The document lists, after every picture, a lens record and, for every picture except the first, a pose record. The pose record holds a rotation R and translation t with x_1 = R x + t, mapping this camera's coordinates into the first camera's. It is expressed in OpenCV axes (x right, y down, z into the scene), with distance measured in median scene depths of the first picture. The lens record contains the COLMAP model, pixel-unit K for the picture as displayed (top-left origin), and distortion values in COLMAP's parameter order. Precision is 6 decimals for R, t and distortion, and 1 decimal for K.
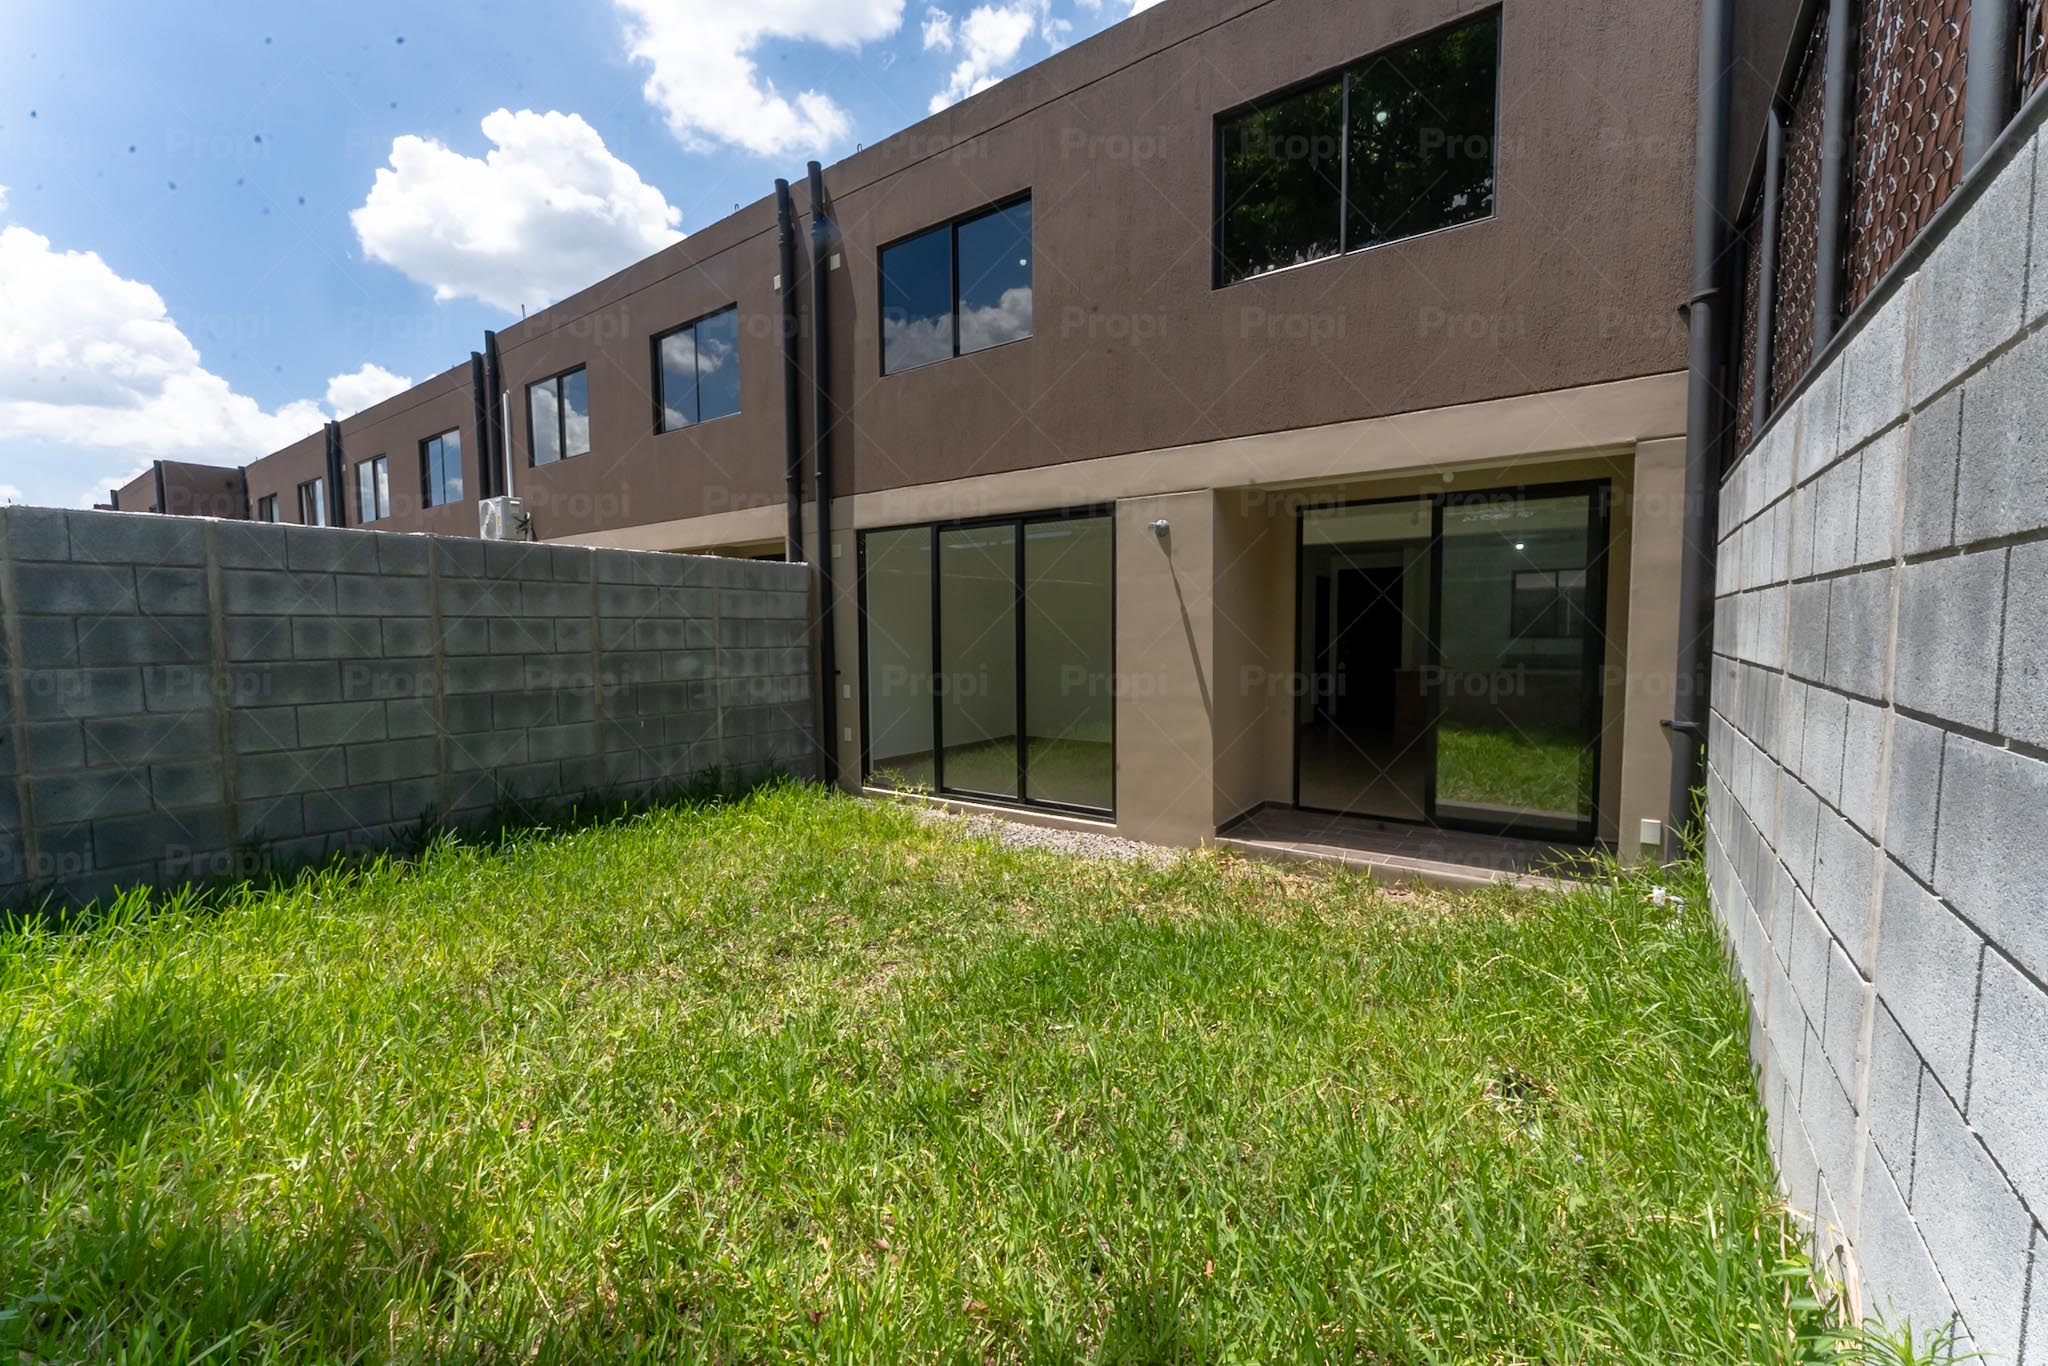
lens RADIAL K [[830.5, 0, 1018.6], [0, 830.5, 684.9], [0, 0, 1]] dist [-0.002714, -0.000223]
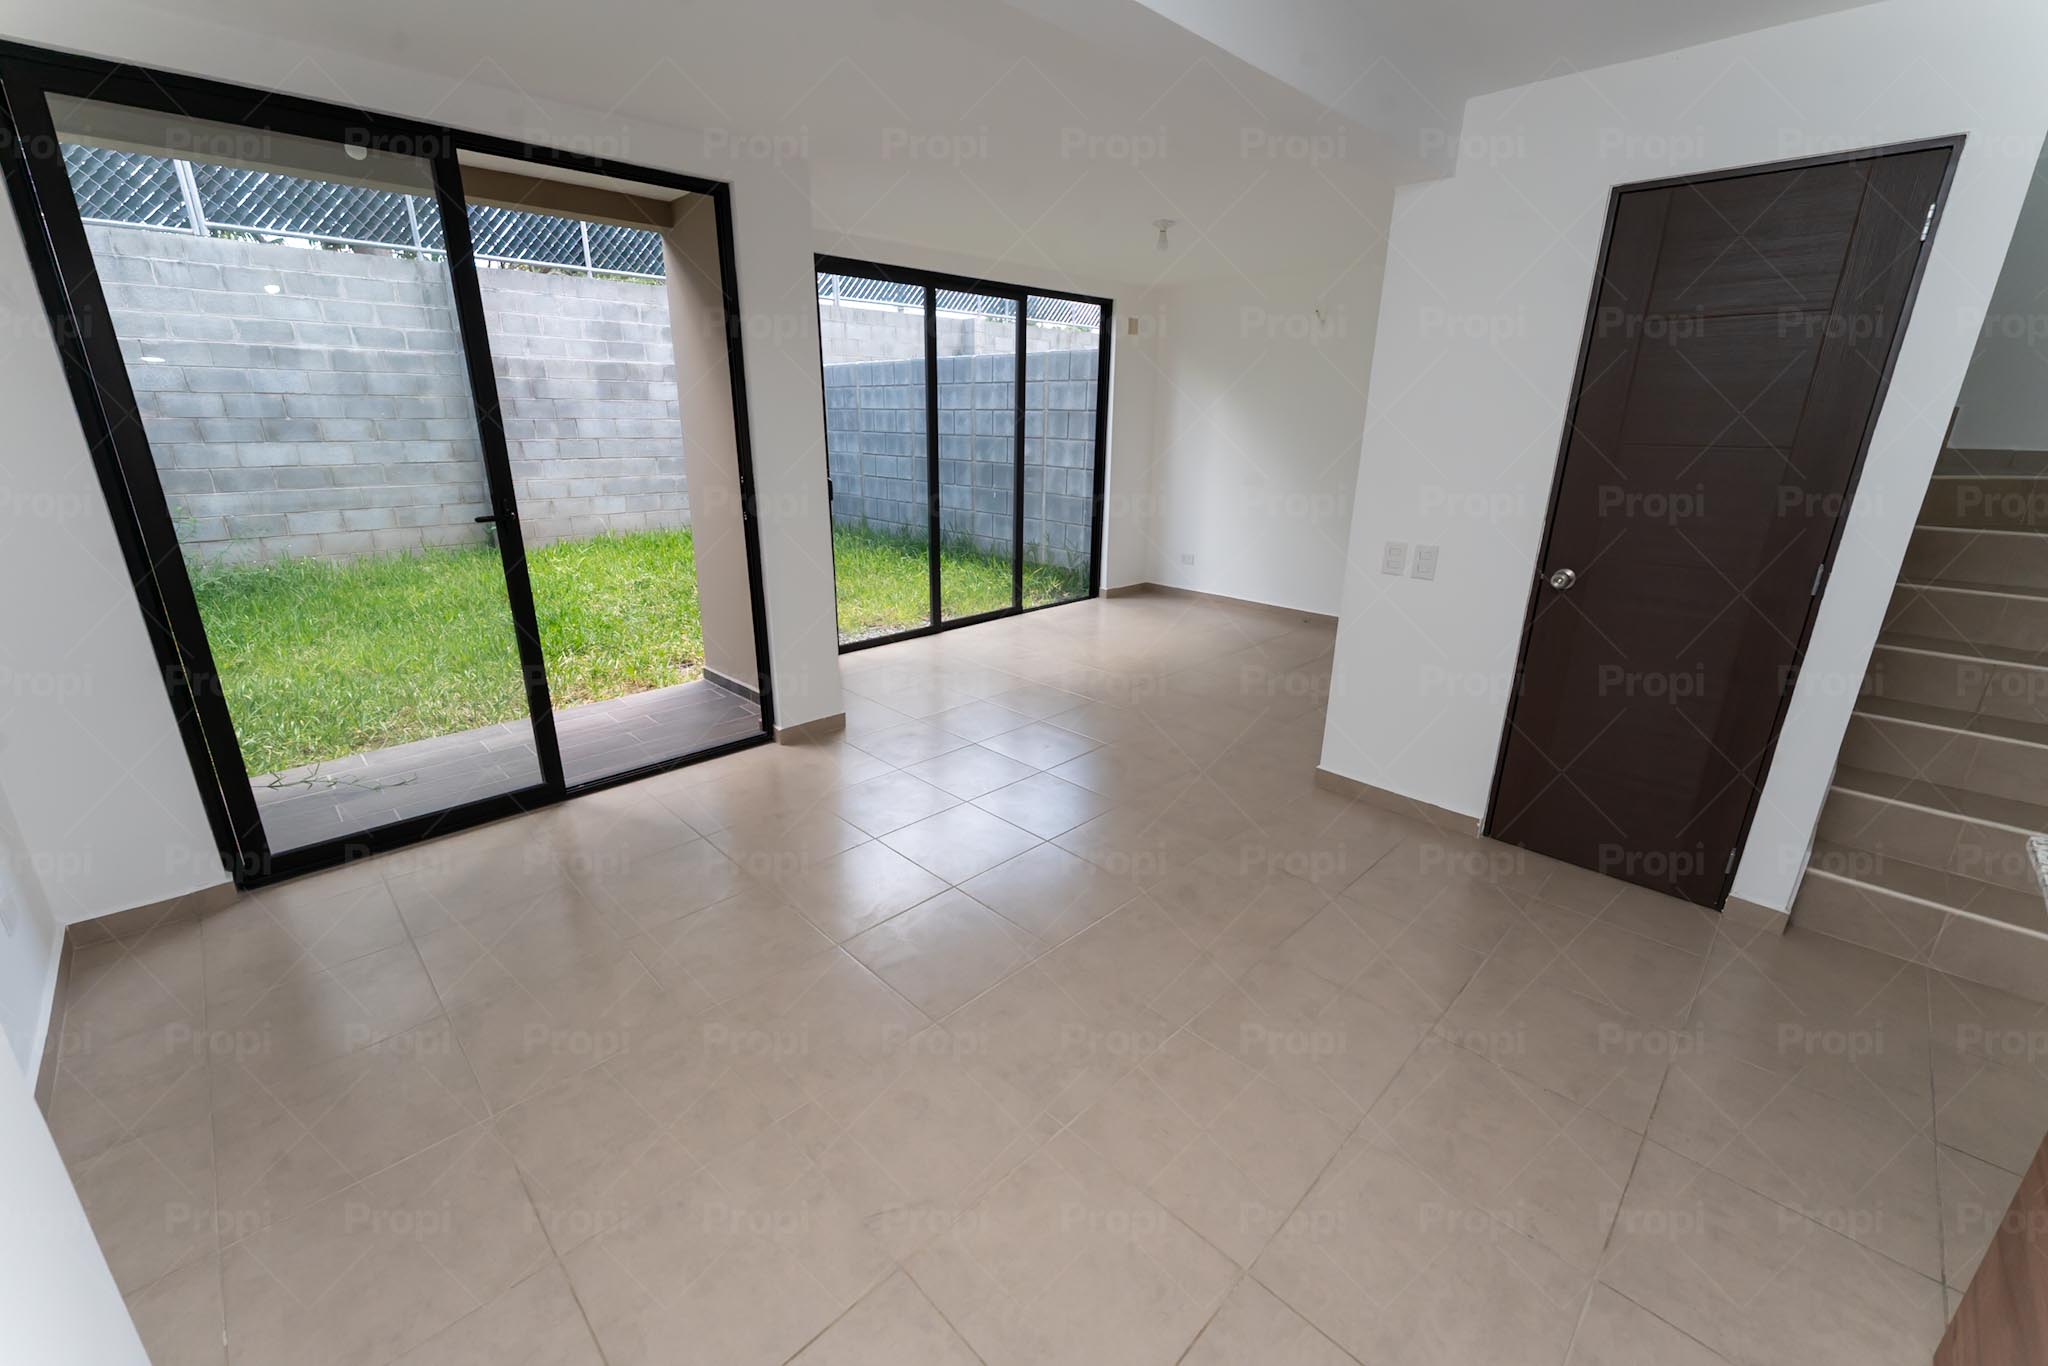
lens RADIAL K [[830.5, 0, 1018.6], [0, 830.5, 684.9], [0, 0, 1]] dist [-0.002714, -0.000223]
pose [[-0.148765, 0.310920, -0.938721, 0.973950], [-0.075719, 0.942916, 0.324309, -0.108401], [0.985969, 0.119325, -0.116731, 1.348140]]
